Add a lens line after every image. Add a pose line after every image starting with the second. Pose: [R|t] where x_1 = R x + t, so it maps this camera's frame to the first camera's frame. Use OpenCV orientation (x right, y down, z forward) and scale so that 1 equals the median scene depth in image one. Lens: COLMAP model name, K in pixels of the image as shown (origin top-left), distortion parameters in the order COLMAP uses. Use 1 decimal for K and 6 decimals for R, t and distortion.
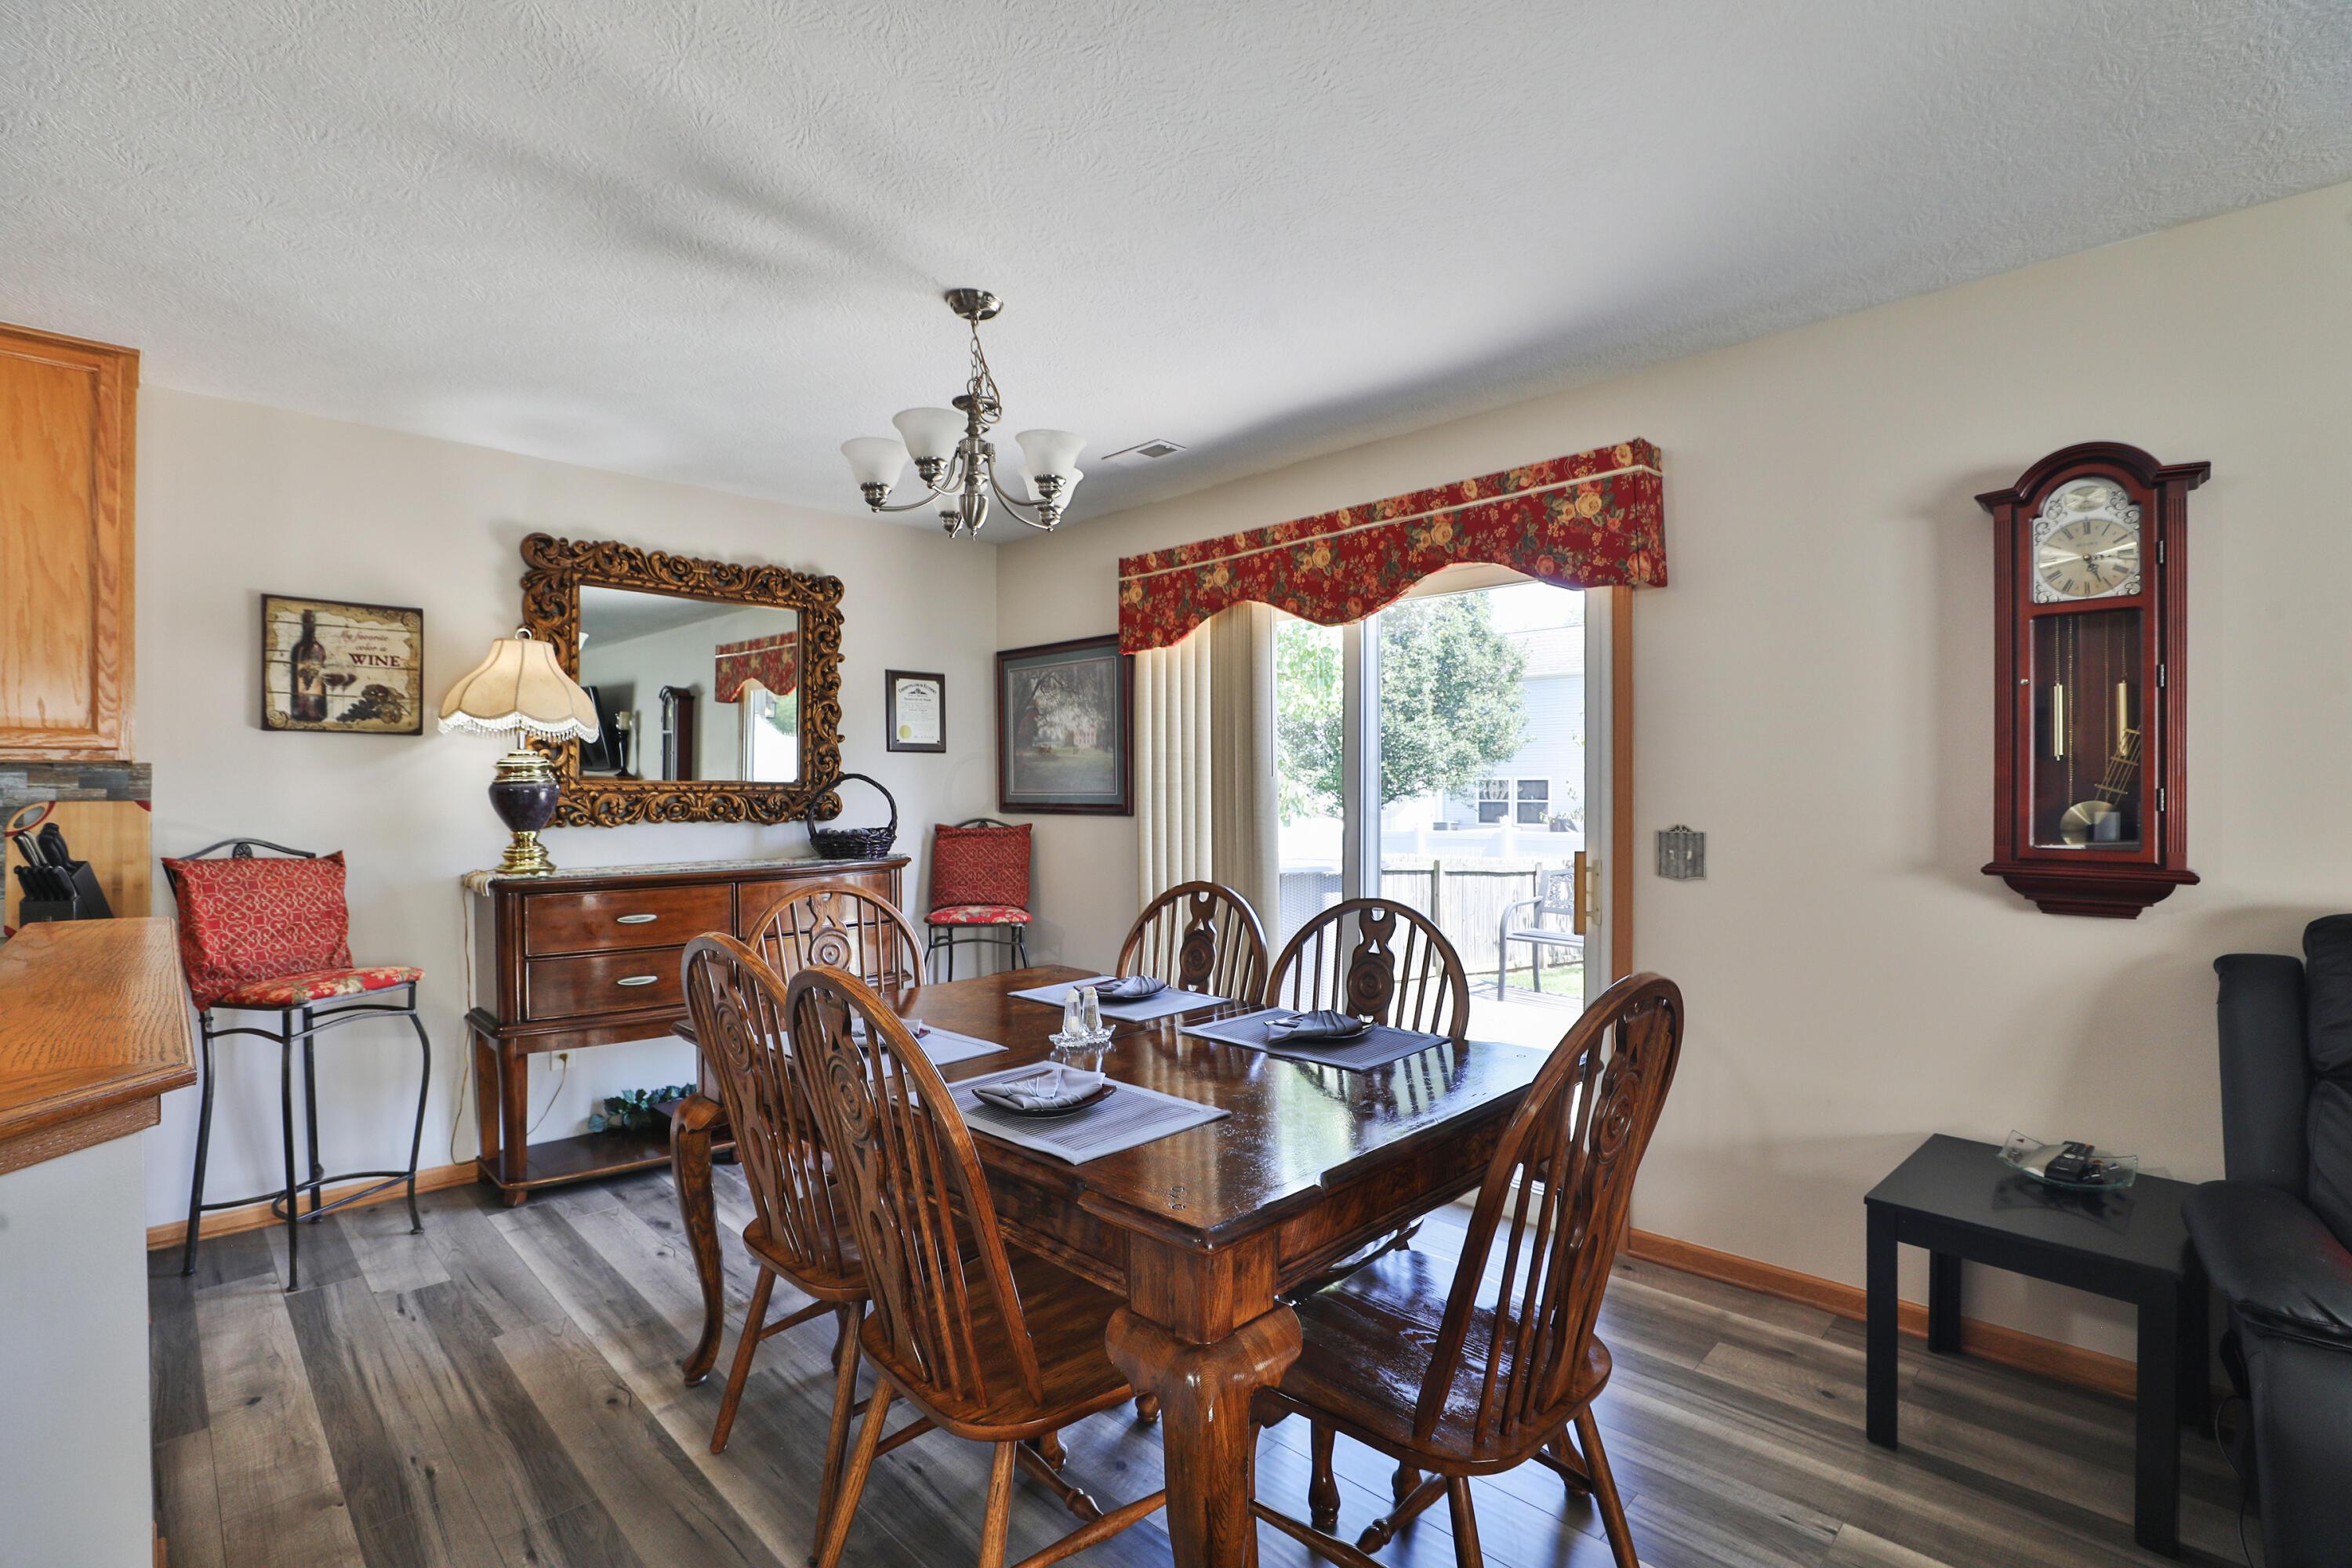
lens RADIAL K [[1056.8, 0, 1180.5], [0, 1056.8, 791.3], [0, 0, 1]] dist [-0.049485, 0.013841]
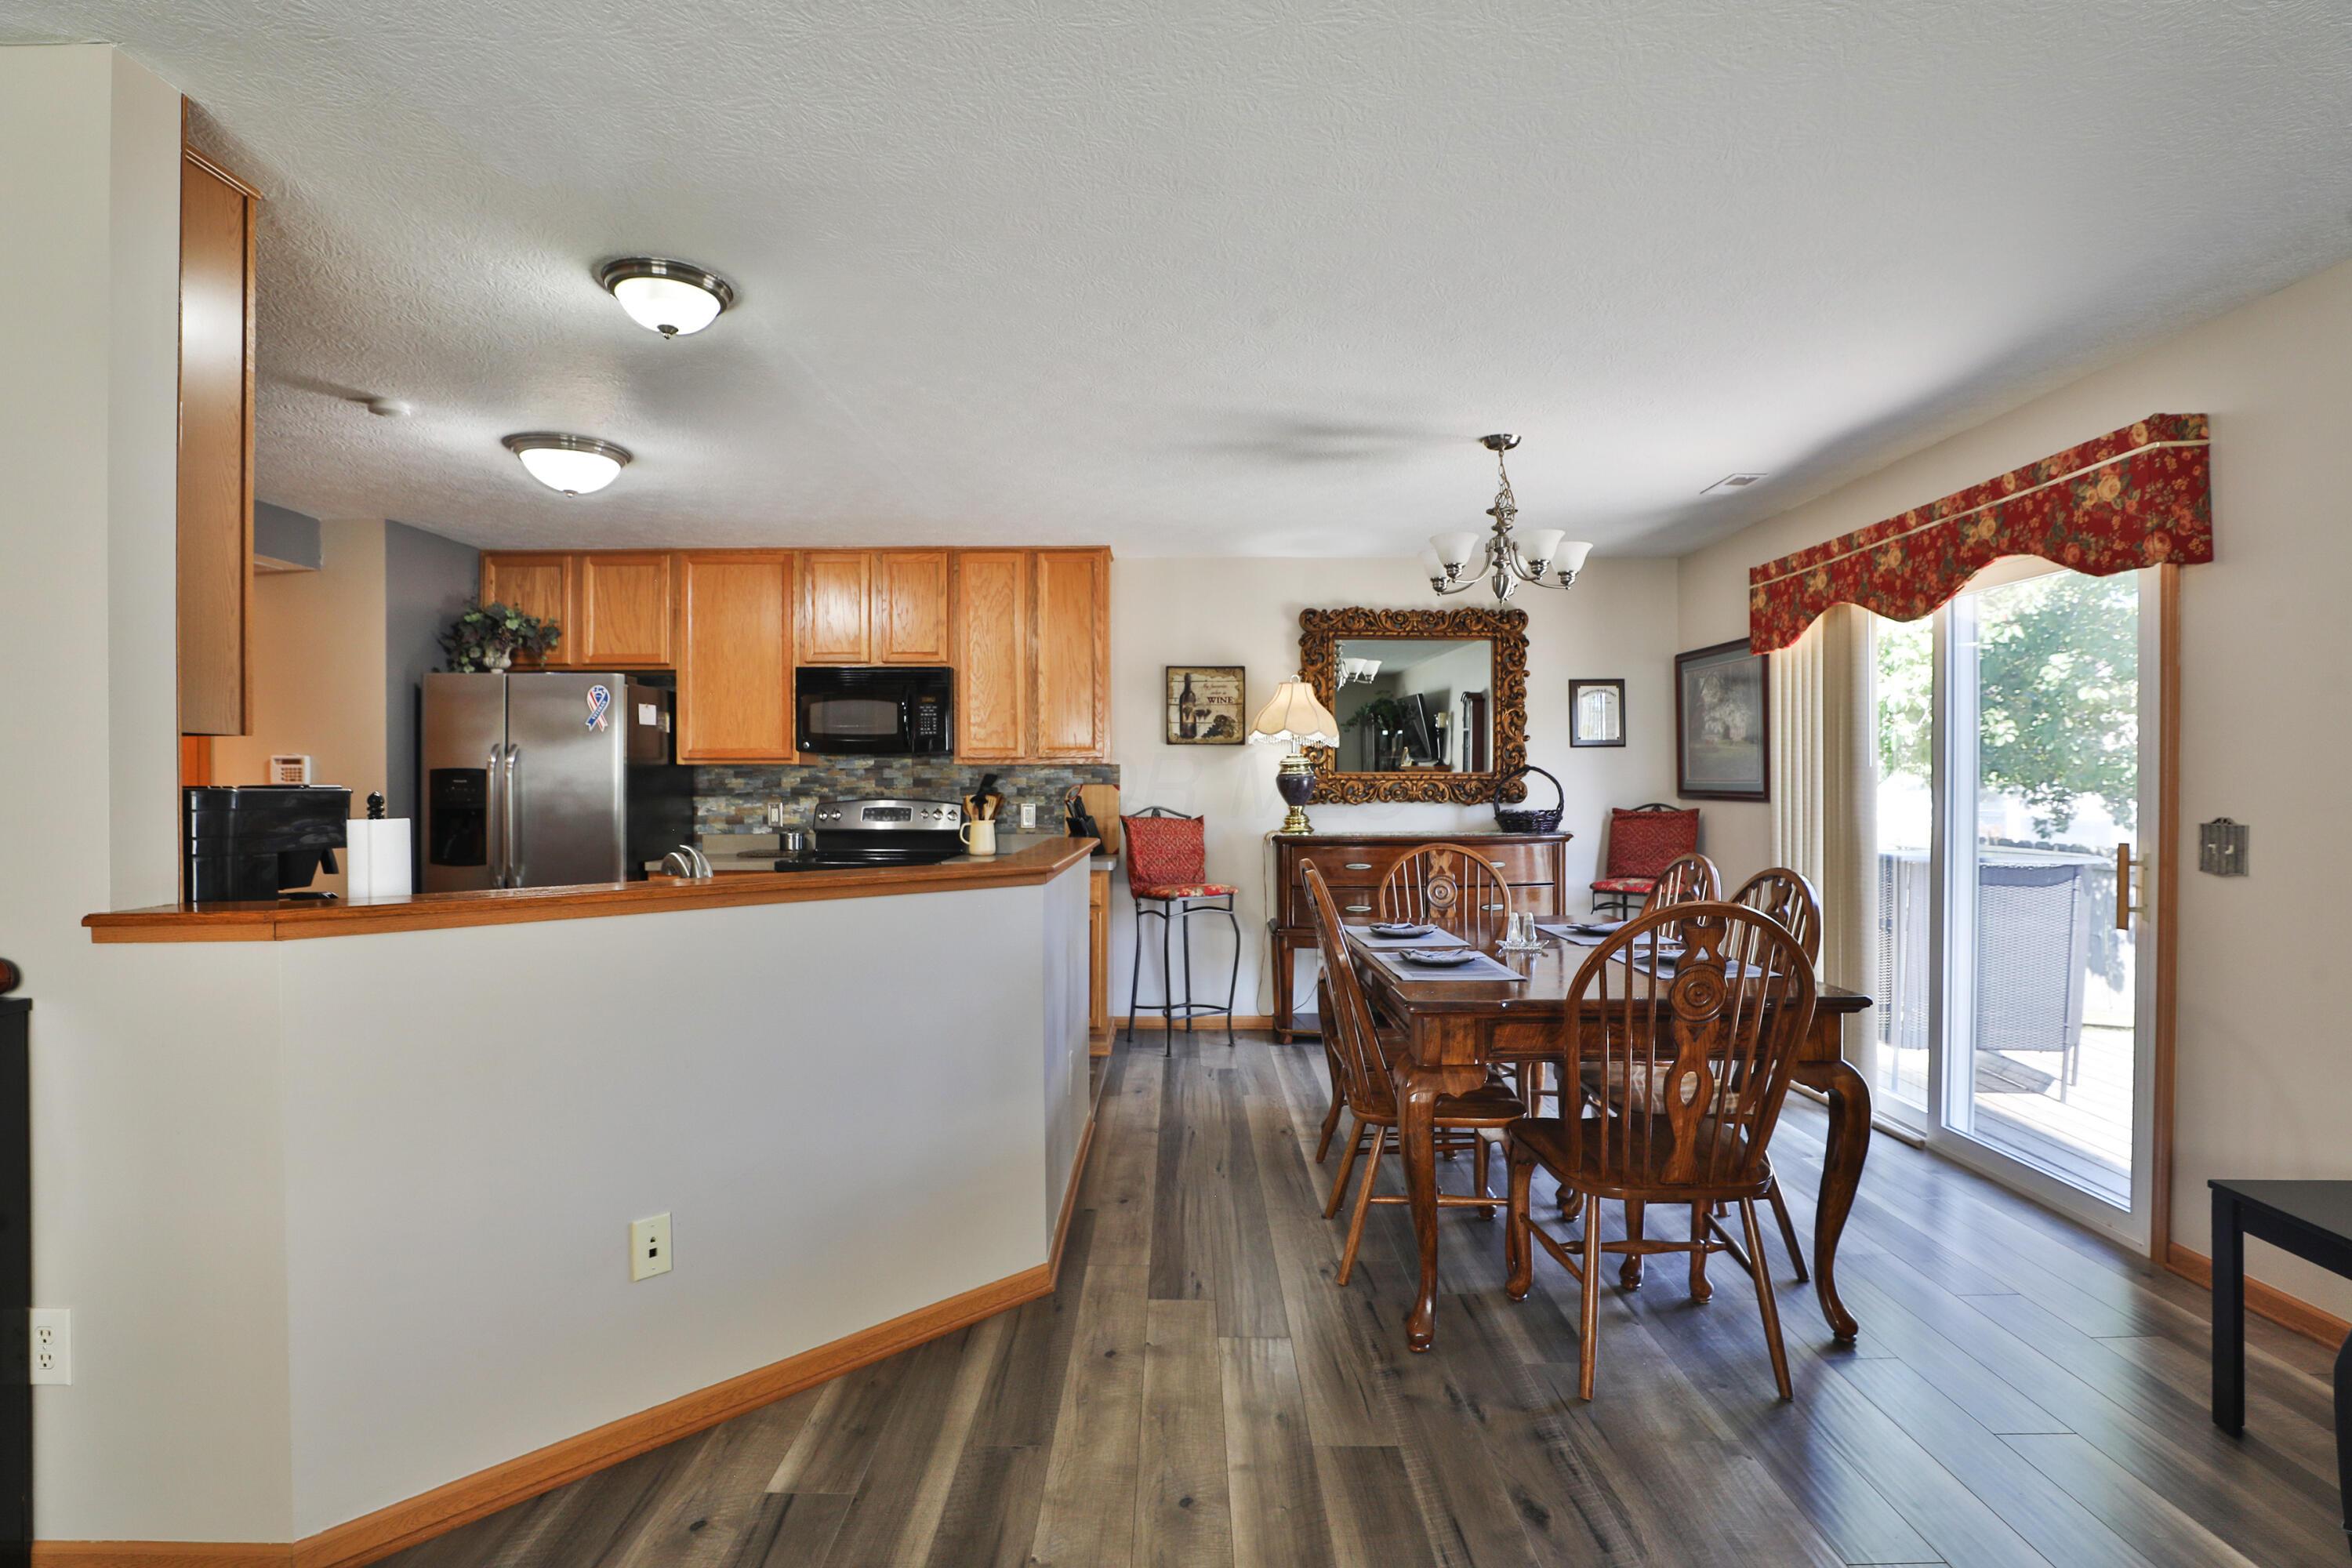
lens RADIAL K [[1100.9, 0, 1203.5], [0, 1100.9, 788.7], [0, 0, 1]] dist [-0.027602, 0.000287]
pose [[0.714383, 0.006525, -0.699724, 0.421833], [0.000004, 0.999956, 0.009329, -0.002008], [0.699754, -0.006667, 0.714352, -0.270478]]
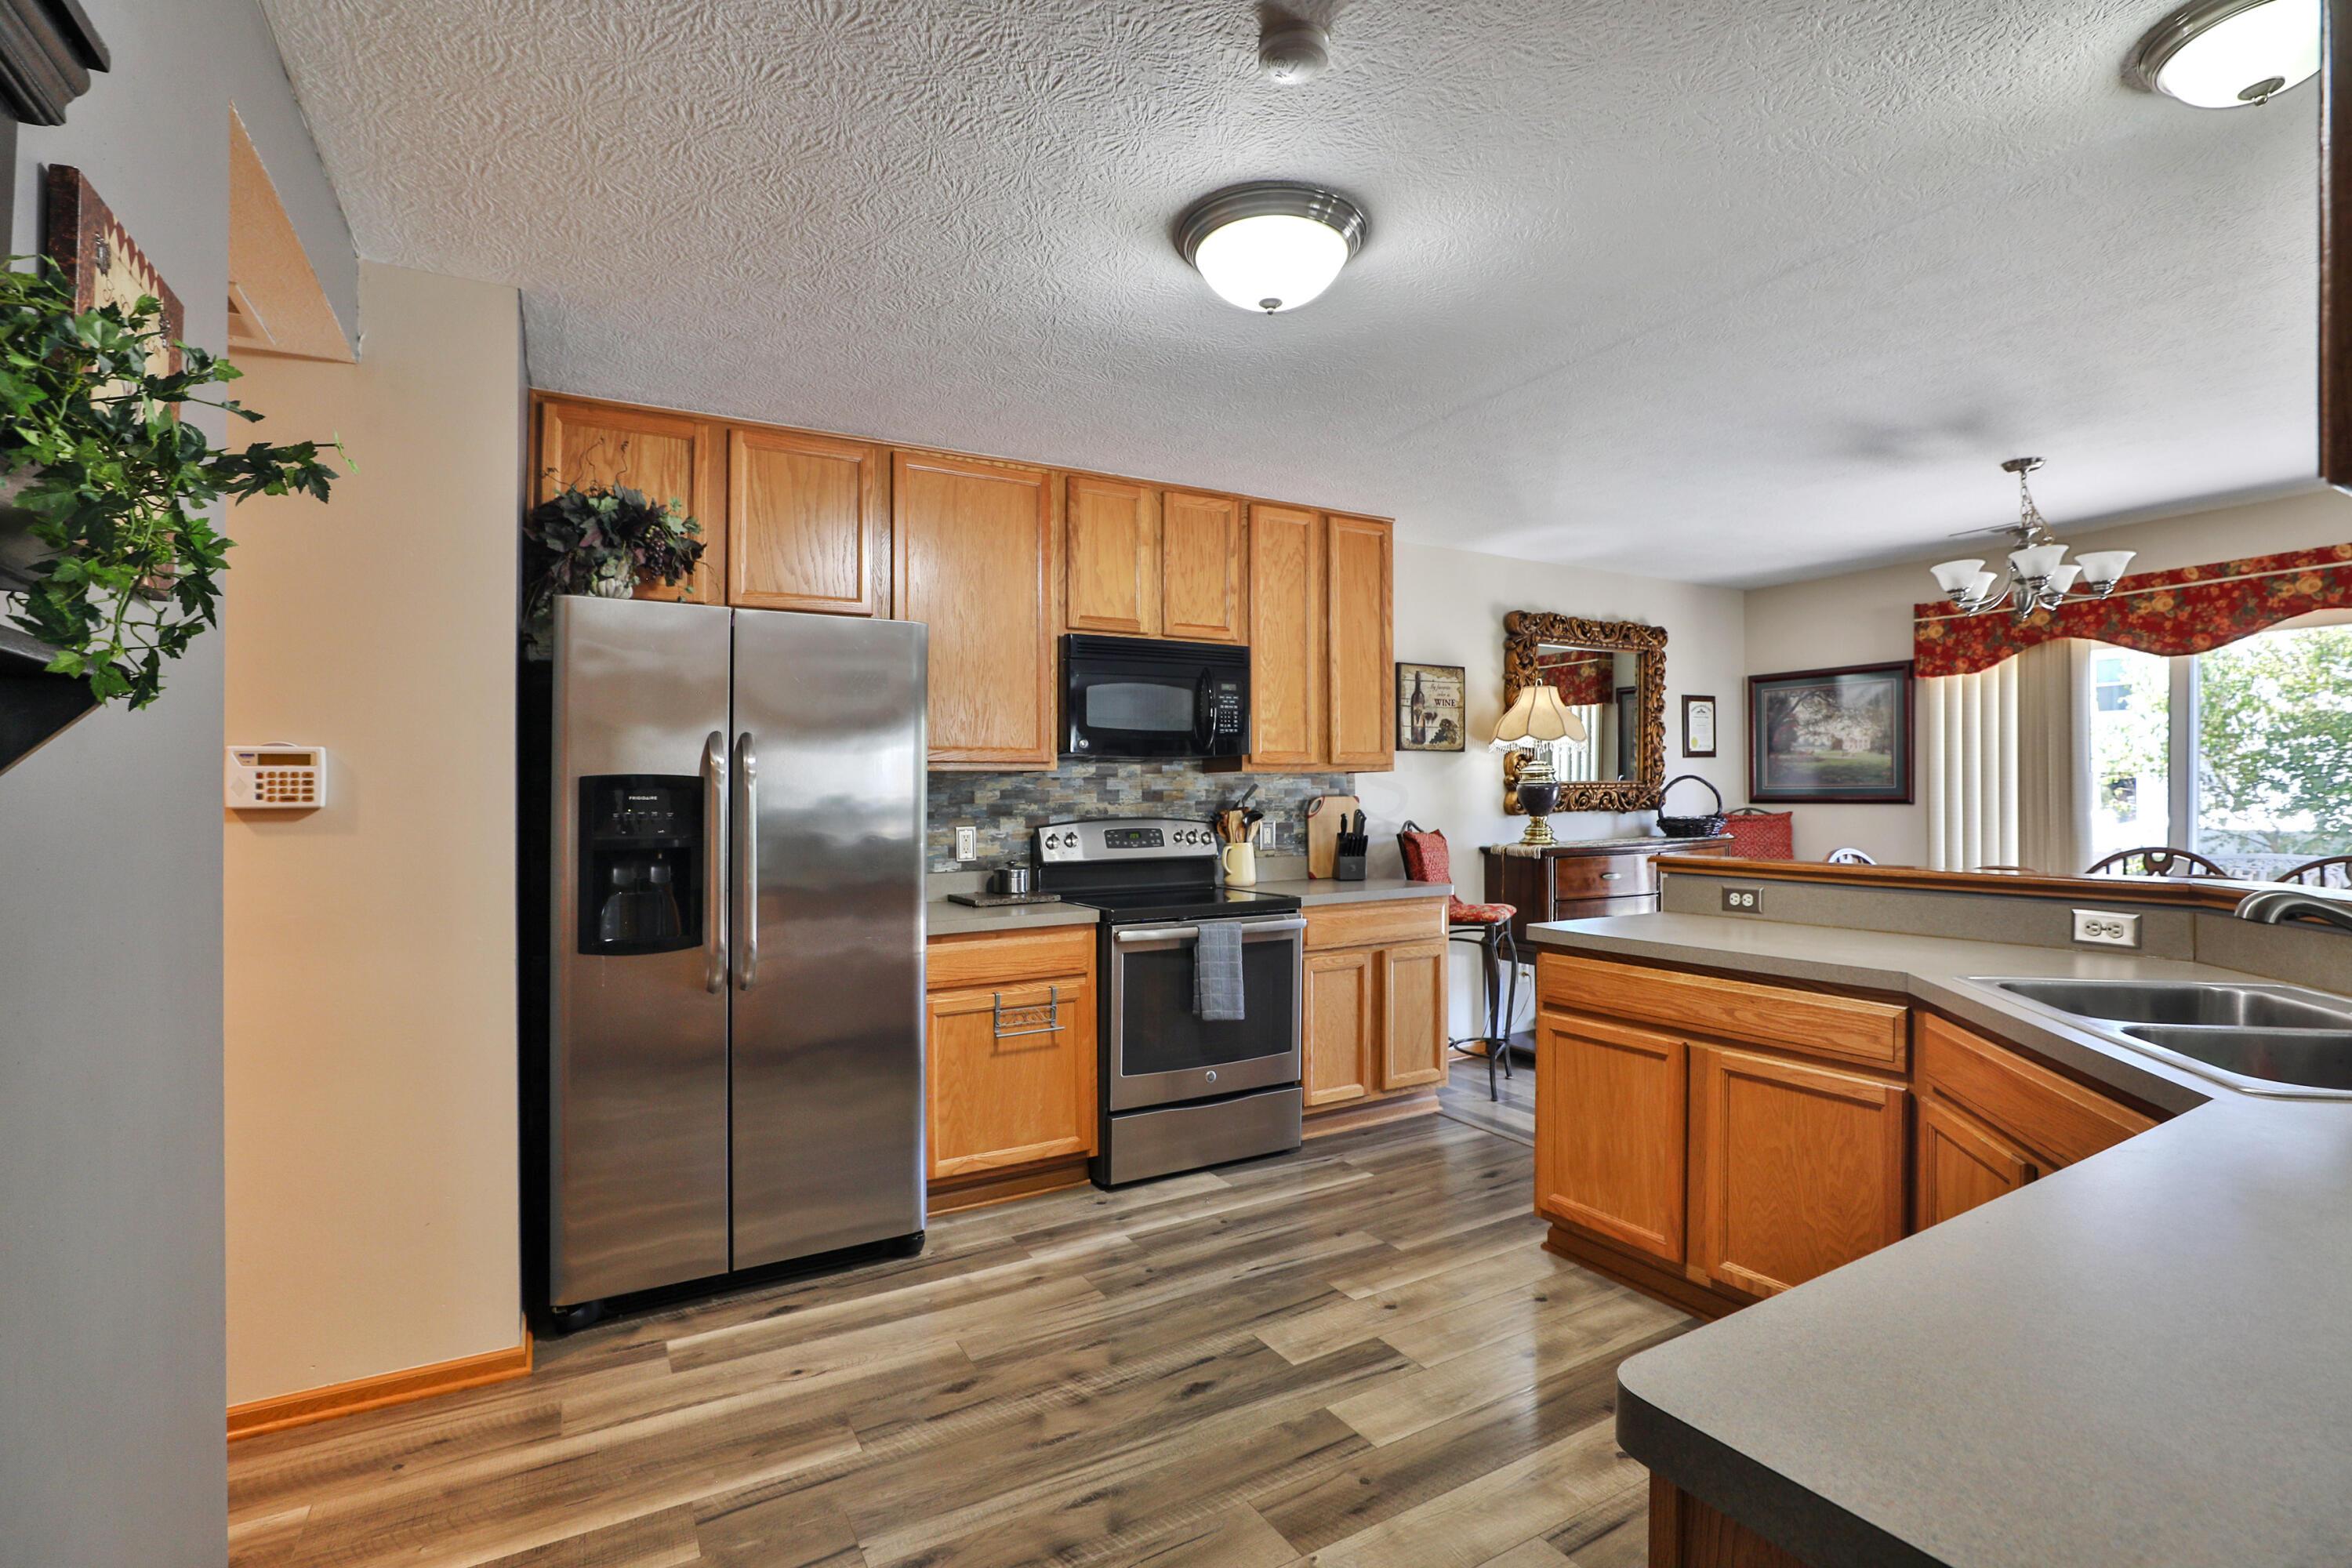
lens RADIAL K [[1057.4, 0, 1252.2], [0, 1057.4, 792.7], [0, 0, 1]] dist [0.000678, -0.000350]
pose [[0.970427, -0.006320, -0.241312, -0.670533], [0.007436, 0.999965, 0.003714, -0.003161], [0.241281, -0.005398, 0.970440, -0.556741]]
